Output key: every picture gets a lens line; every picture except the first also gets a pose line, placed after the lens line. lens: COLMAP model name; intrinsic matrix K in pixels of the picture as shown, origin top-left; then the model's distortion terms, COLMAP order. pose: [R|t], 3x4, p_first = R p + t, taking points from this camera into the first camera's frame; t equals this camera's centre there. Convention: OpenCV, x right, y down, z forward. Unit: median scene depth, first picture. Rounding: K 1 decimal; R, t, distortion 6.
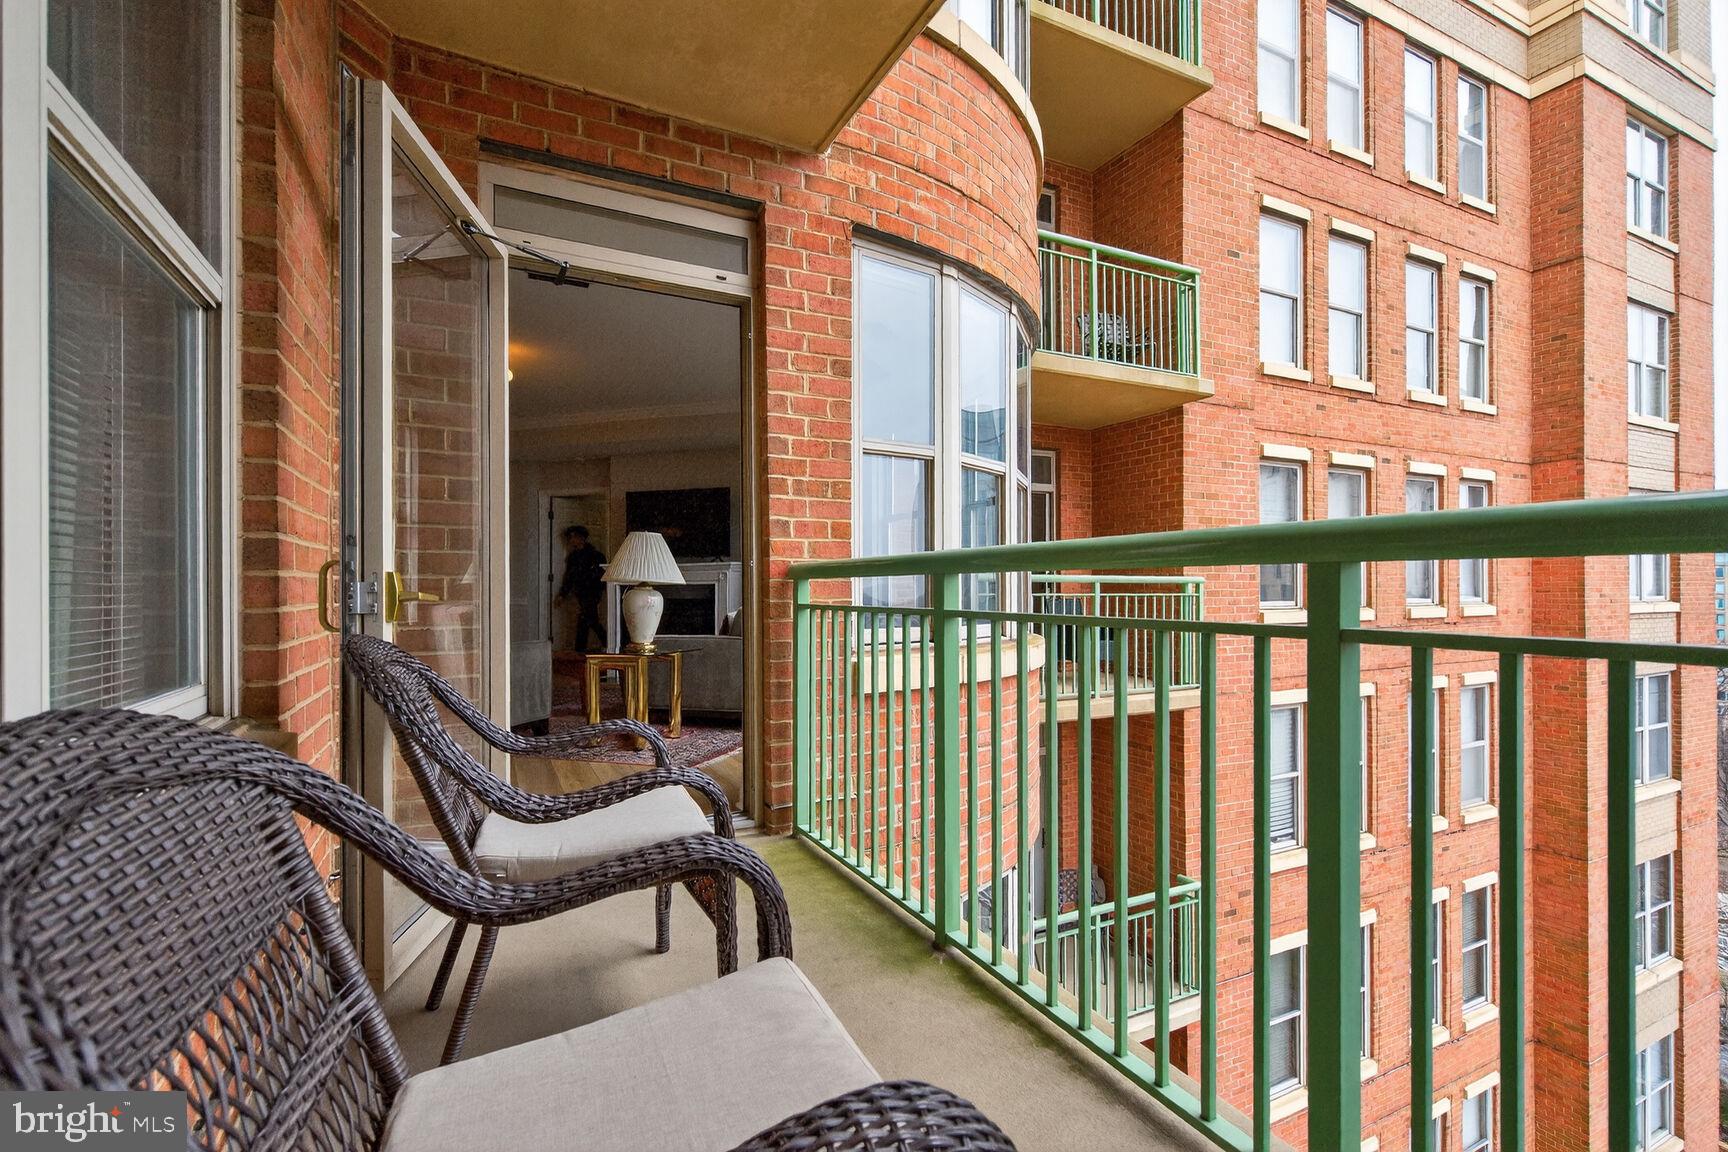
lens RADIAL K [[789.6, 0, 864.0], [0, 789.6, 576.0], [0, 0, 1]] dist [-0.002460, -0.000281]
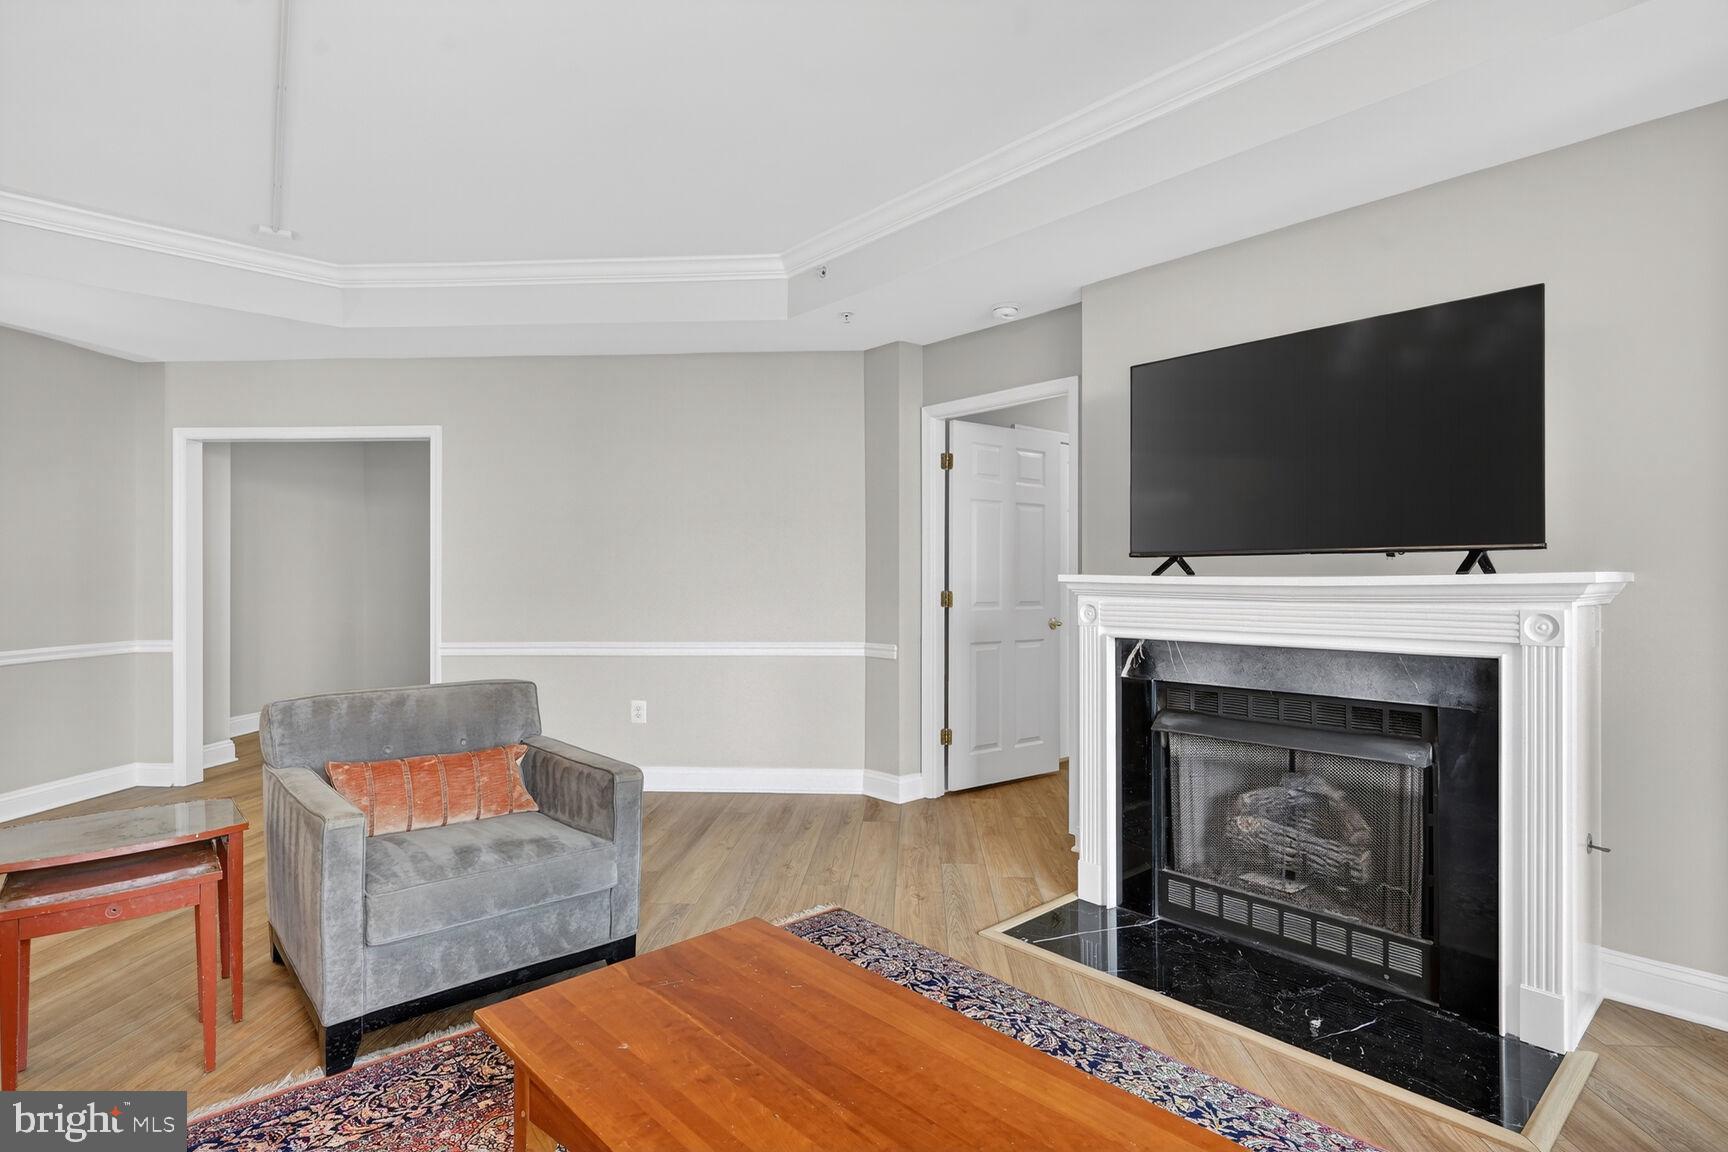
lens RADIAL K [[874.5, 0, 861.7], [0, 874.5, 577.8], [0, 0, 1]] dist [0.001236, 0.000665]
pose [[0.866264, 0.004602, -0.499565, -0.192434], [0.000393, 0.999951, 0.009892, -0.015954], [0.499587, -0.008766, 0.866220, 0.551876]]
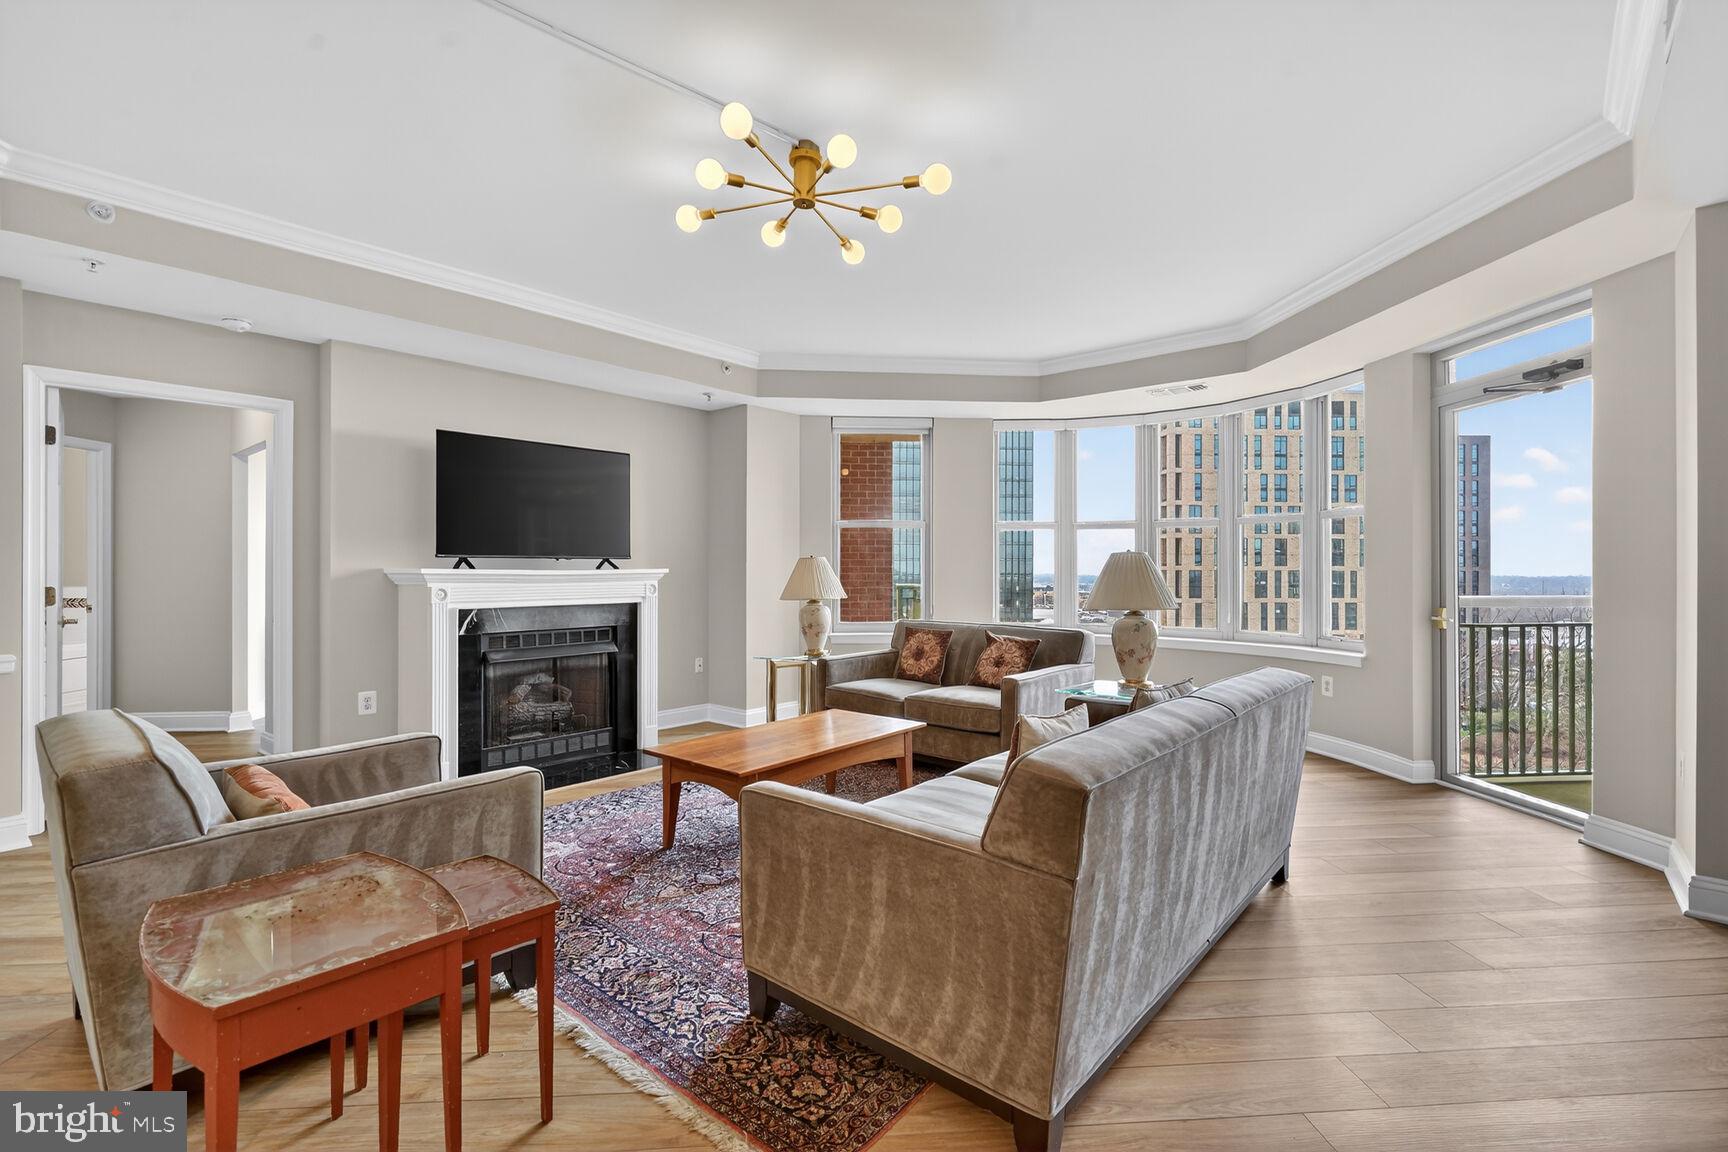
lens RADIAL K [[781.2, 0, 868.5], [0, 781.2, 571.0], [0, 0, 1]] dist [-0.001292, 0.000164]
pose [[0.381360, 0.004906, 0.924414, -0.604486], [-0.007576, 0.999969, -0.002181, -0.013167], [-0.924396, -0.006172, 0.381385, 0.492027]]
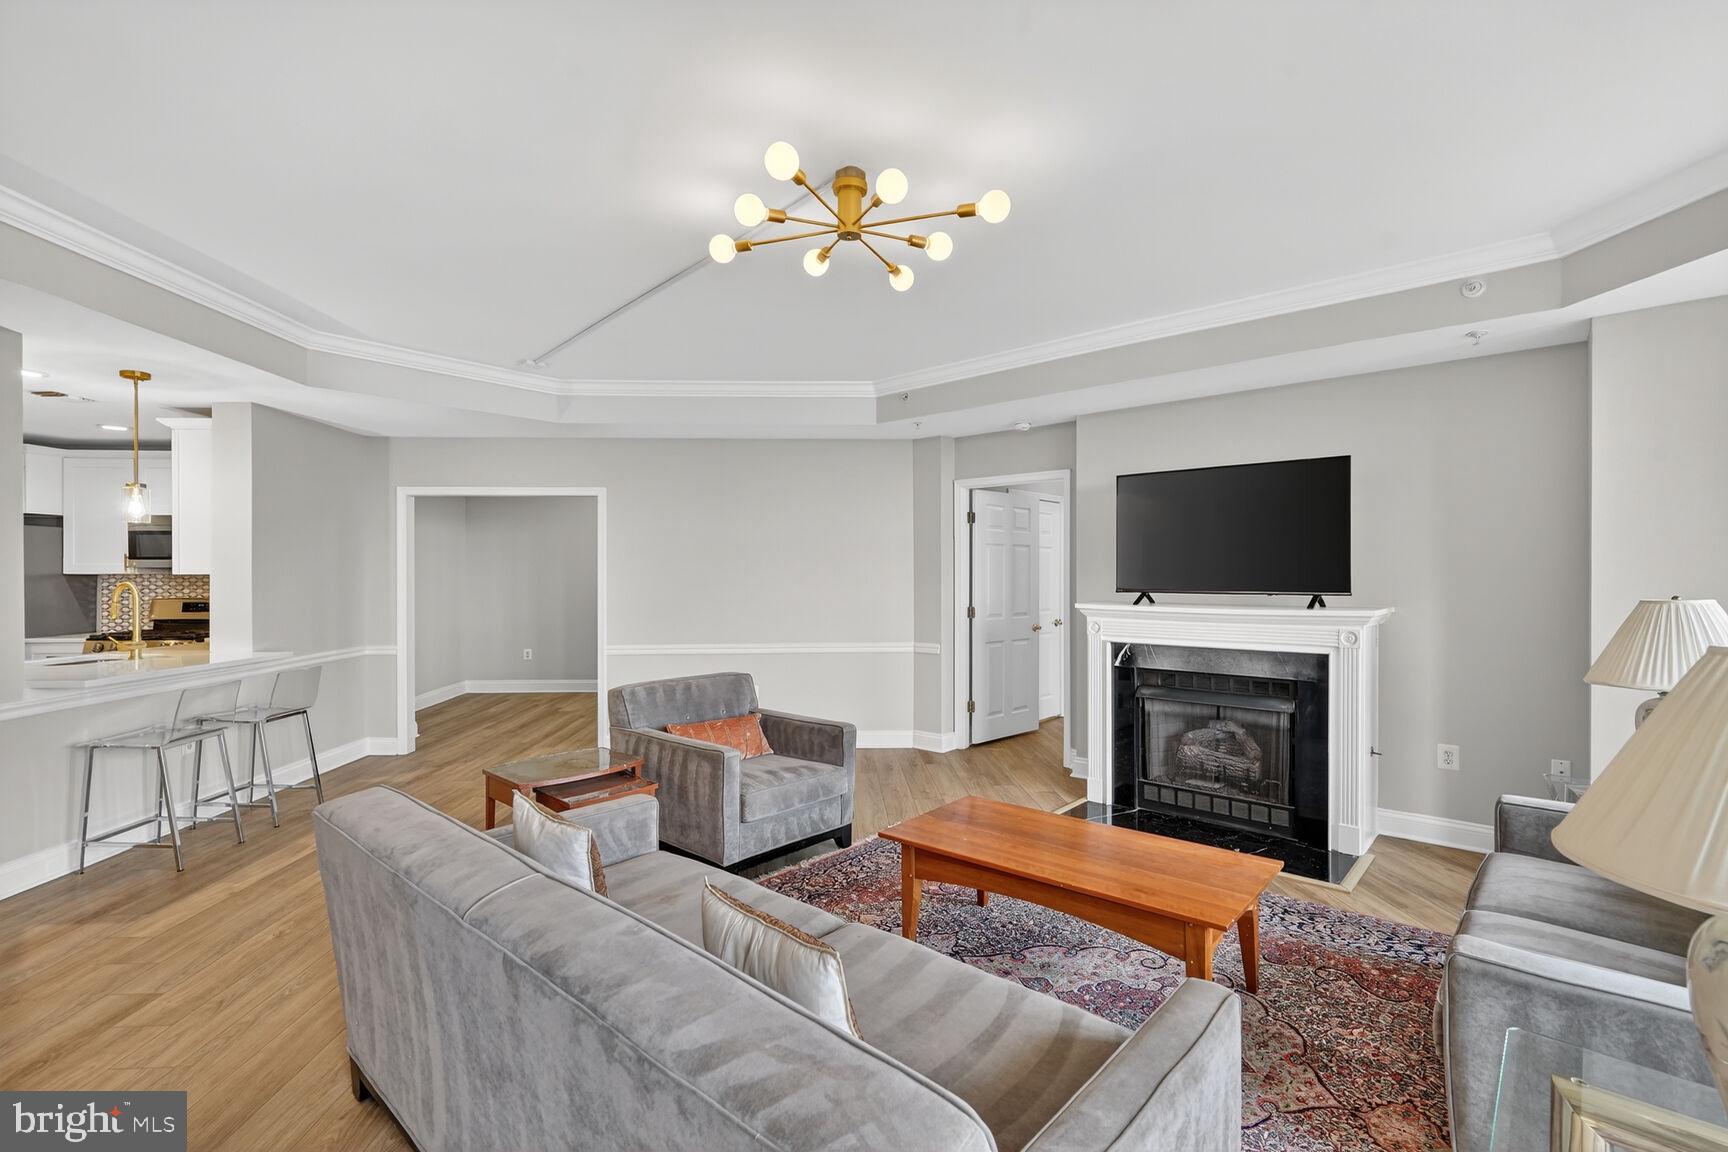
lens RADIAL K [[789.6, 0, 864.0], [0, 789.6, 576.0], [0, 0, 1]] dist [-0.002460, -0.000281]
pose [[0.916258, 0.005587, -0.400549, -0.218756], [-0.000312, 0.999912, 0.013235, -0.037965], [0.400588, -0.012002, 0.916180, 0.369610]]
